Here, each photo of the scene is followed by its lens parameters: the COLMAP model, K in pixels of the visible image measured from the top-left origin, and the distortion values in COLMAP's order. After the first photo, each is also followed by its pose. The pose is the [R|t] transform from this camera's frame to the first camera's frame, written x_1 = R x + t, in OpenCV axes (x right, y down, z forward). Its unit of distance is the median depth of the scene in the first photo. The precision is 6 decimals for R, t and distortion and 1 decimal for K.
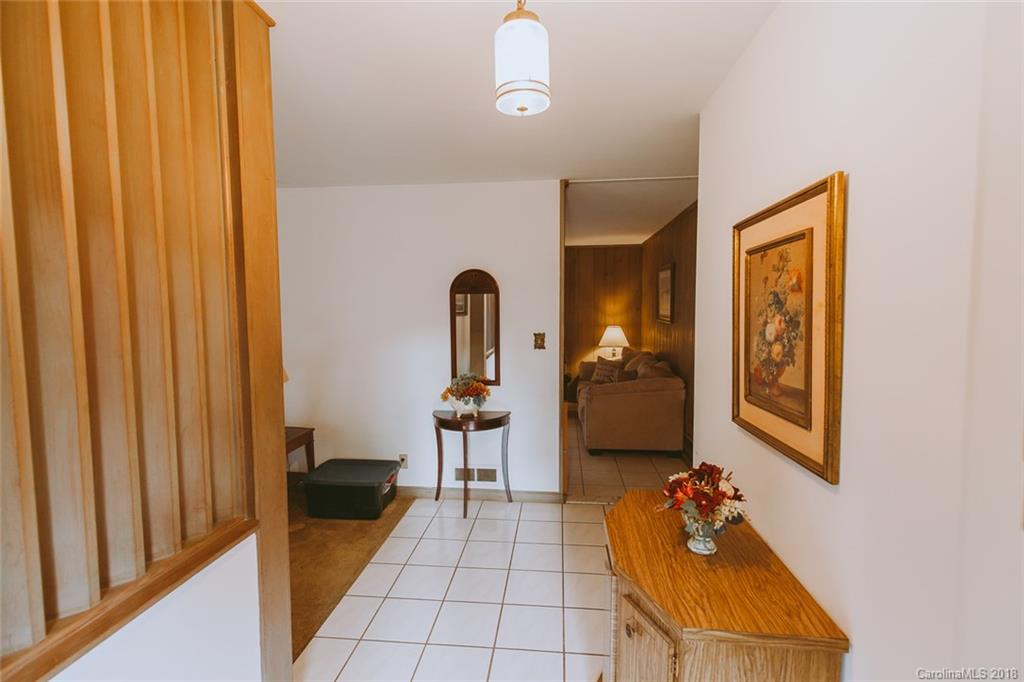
lens RADIAL K [[460.3, 0, 512.0], [0, 460.3, 341.0], [0, 0, 1]] dist [0.002872, 0.000167]
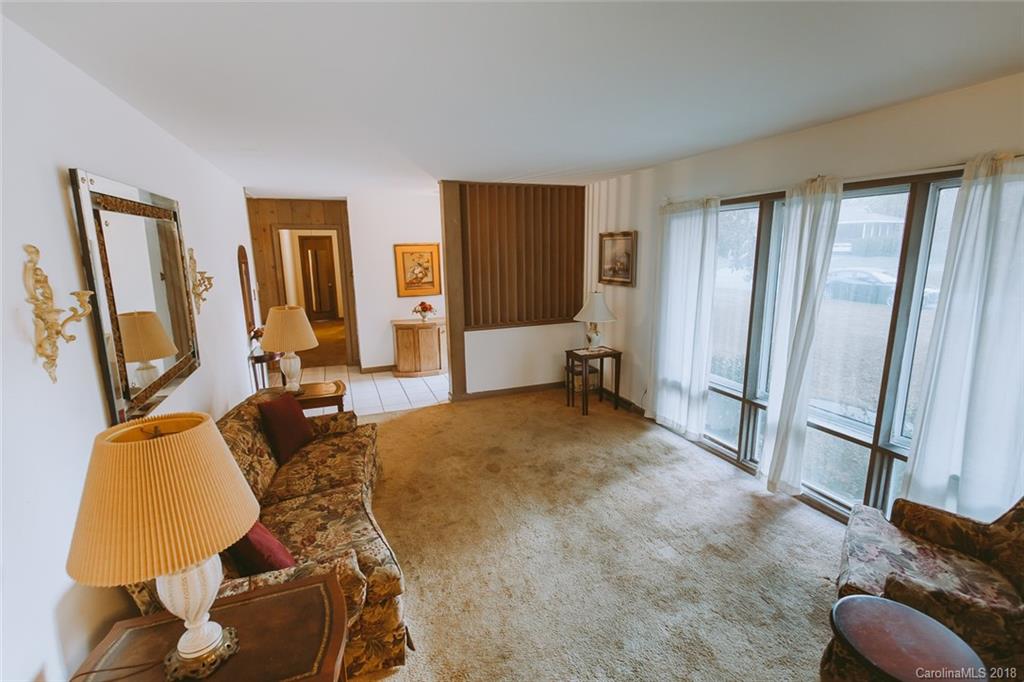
lens RADIAL K [[460.3, 0, 512.0], [0, 460.3, 341.0], [0, 0, 1]] dist [0.002872, 0.000167]
pose [[-0.447885, -0.161147, 0.879449, -4.116370], [0.089905, 0.970521, 0.223621, -0.295073], [-0.889559, 0.179224, -0.420194, 2.264368]]
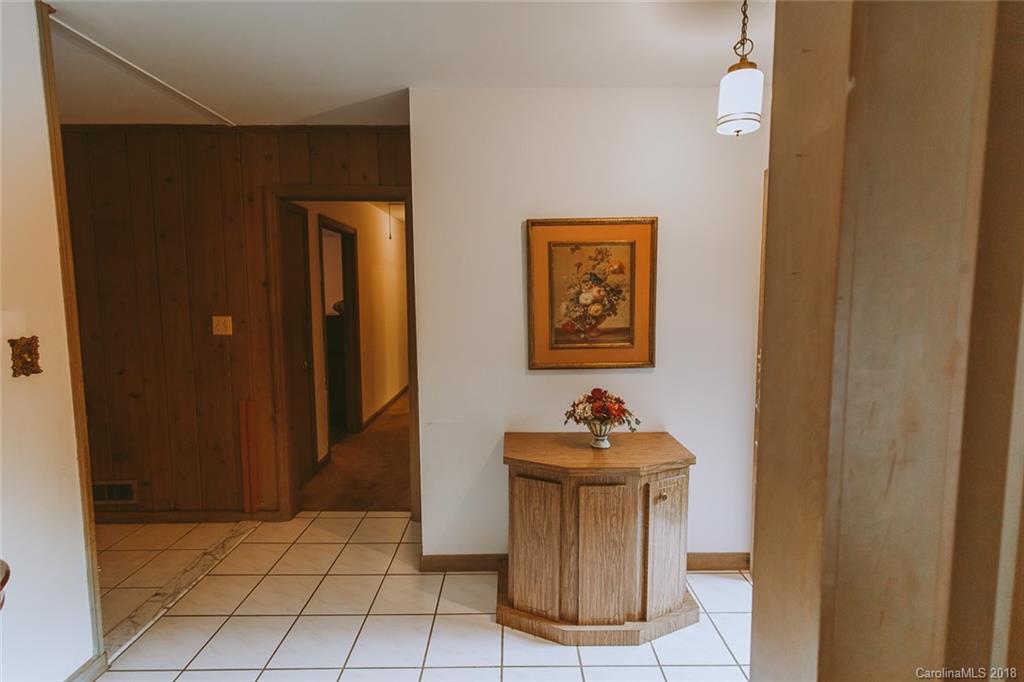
lens RADIAL K [[460.3, 0, 512.0], [0, 460.3, 341.0], [0, 0, 1]] dist [0.002872, 0.000167]
pose [[-0.109501, -0.084471, 0.990391, -1.024752], [0.080487, 0.992357, 0.093538, -0.043335], [-0.990723, 0.089956, -0.101865, 1.465064]]
